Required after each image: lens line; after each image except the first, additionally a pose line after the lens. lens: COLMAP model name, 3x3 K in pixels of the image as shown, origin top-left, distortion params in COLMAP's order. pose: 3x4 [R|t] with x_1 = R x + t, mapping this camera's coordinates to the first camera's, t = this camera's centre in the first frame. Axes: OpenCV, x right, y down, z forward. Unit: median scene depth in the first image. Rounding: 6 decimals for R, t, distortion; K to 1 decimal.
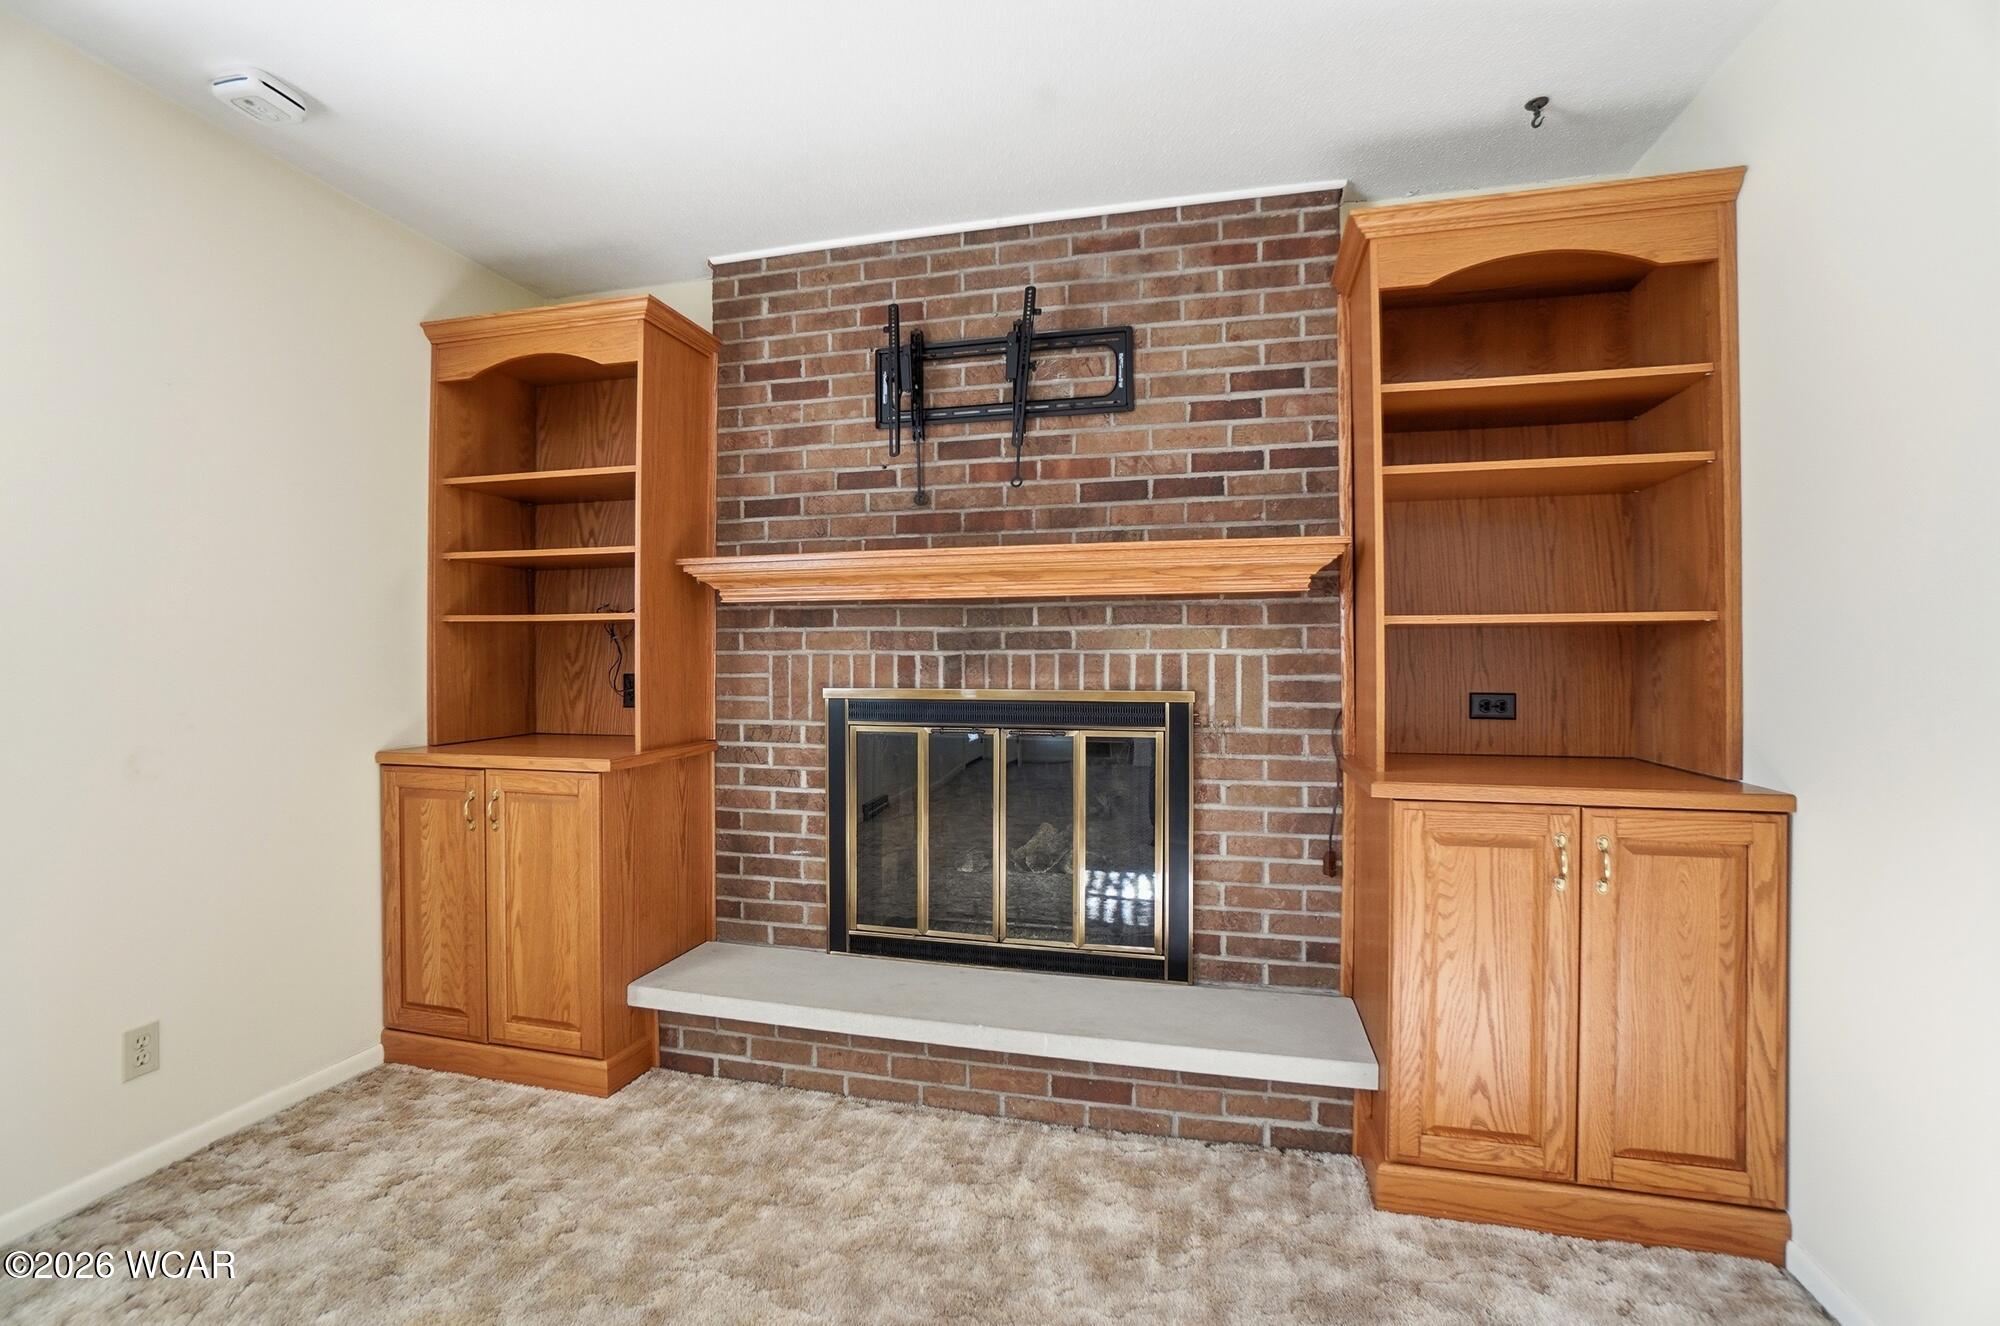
lens RADIAL K [[887.5, 0, 983.3], [0, 887.5, 660.0], [0, 0, 1]] dist [-0.051011, 0.015175]
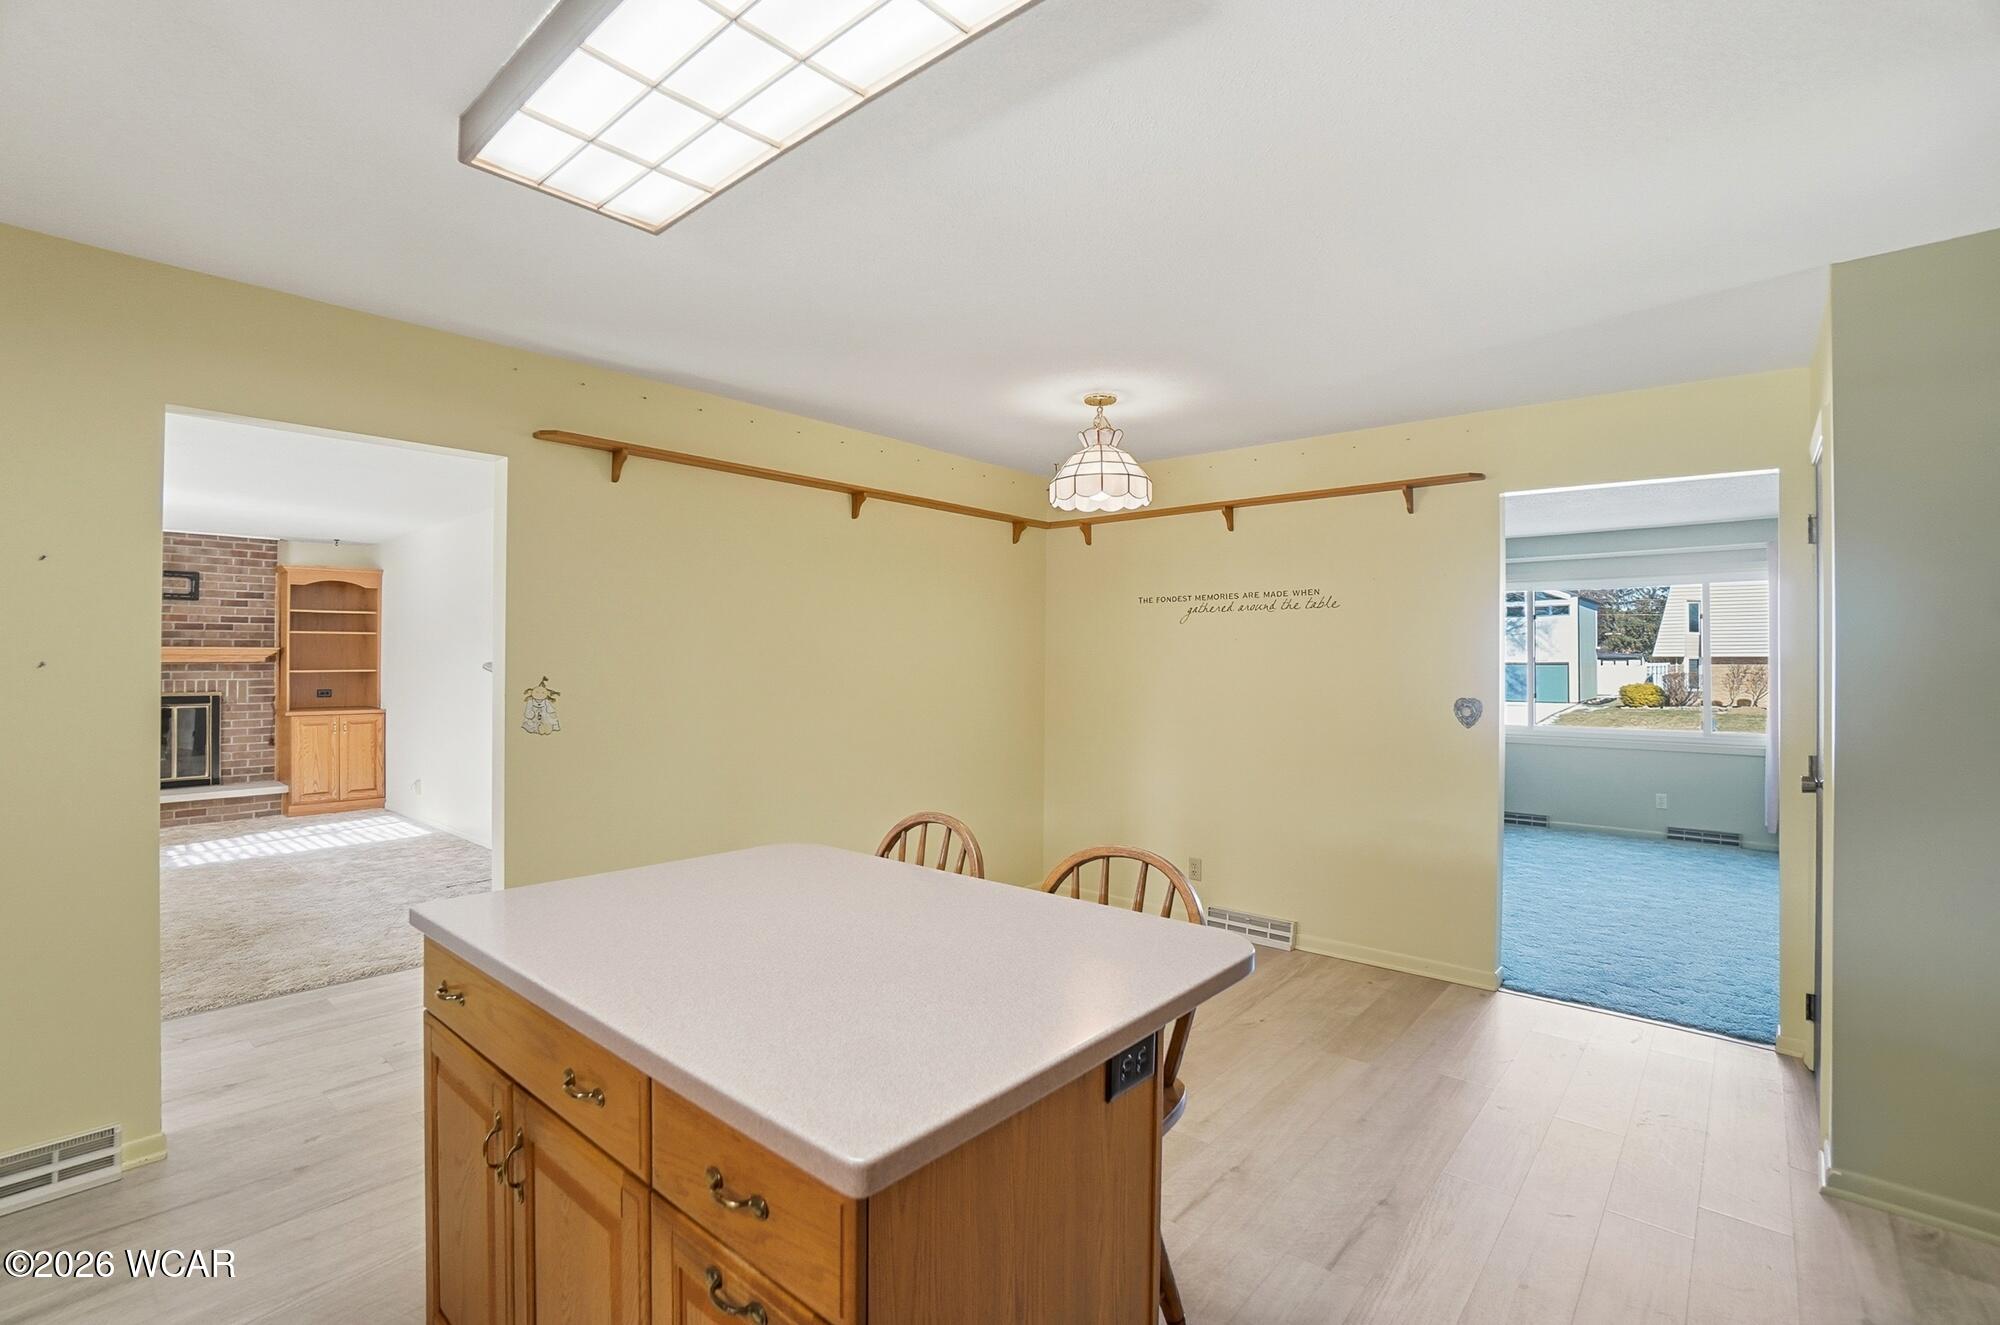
lens RADIAL K [[887.5, 0, 975.8], [0, 887.5, 649.7], [0, 0, 1]] dist [-0.051011, 0.015175]
pose [[0.452255, 0.012544, 0.891800, -1.302806], [-0.002243, 0.999914, -0.012928, -0.082904], [-0.891886, 0.003847, 0.452244, -2.831836]]
